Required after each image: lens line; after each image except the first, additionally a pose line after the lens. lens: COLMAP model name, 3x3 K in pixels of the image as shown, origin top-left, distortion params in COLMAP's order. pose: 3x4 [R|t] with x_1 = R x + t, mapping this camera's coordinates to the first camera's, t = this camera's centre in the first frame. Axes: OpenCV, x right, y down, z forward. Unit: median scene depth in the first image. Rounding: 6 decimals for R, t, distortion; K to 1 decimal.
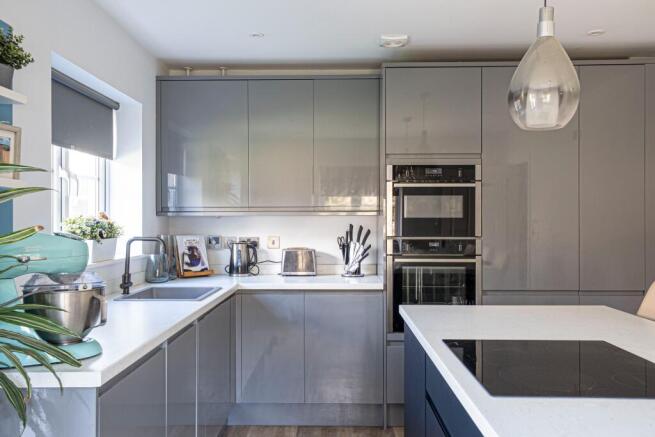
lens RADIAL K [[564.2, 0, 326.7], [0, 564.2, 218.0], [0, 0, 1]] dist [-0.003981, -0.000617]
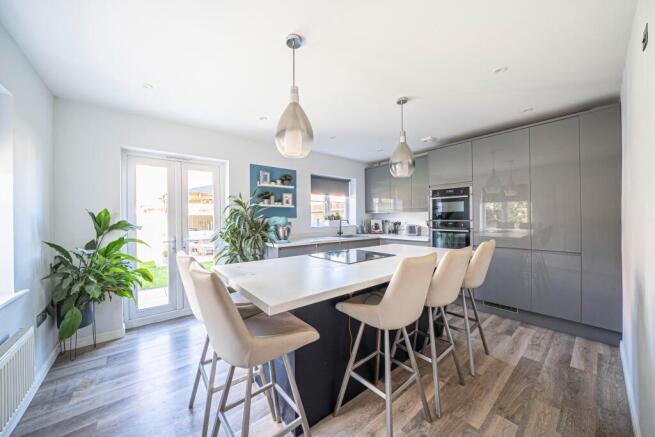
lens RADIAL K [[226.5, 0, 322.0], [0, 226.5, 217.9], [0, 0, 1]] dist [-0.015590, -0.000073]
pose [[0.647349, -0.002575, -0.762189, 0.548204], [0.007292, 0.999969, 0.002814, 0.018022], [0.762159, -0.007380, 0.647348, 0.013650]]
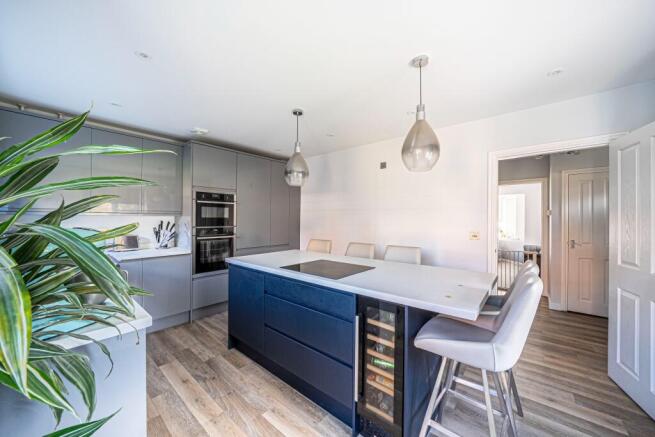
lens RADIAL K [[243.0, 0, 323.8], [0, 243.0, 217.2], [0, 0, 1]] dist [-0.002458, -0.000104]
pose [[0.641042, 0.008728, 0.767456, -0.257246], [-0.007734, 0.999958, -0.004913, -0.000702], [-0.767466, -0.002786, 0.641083, 0.085075]]
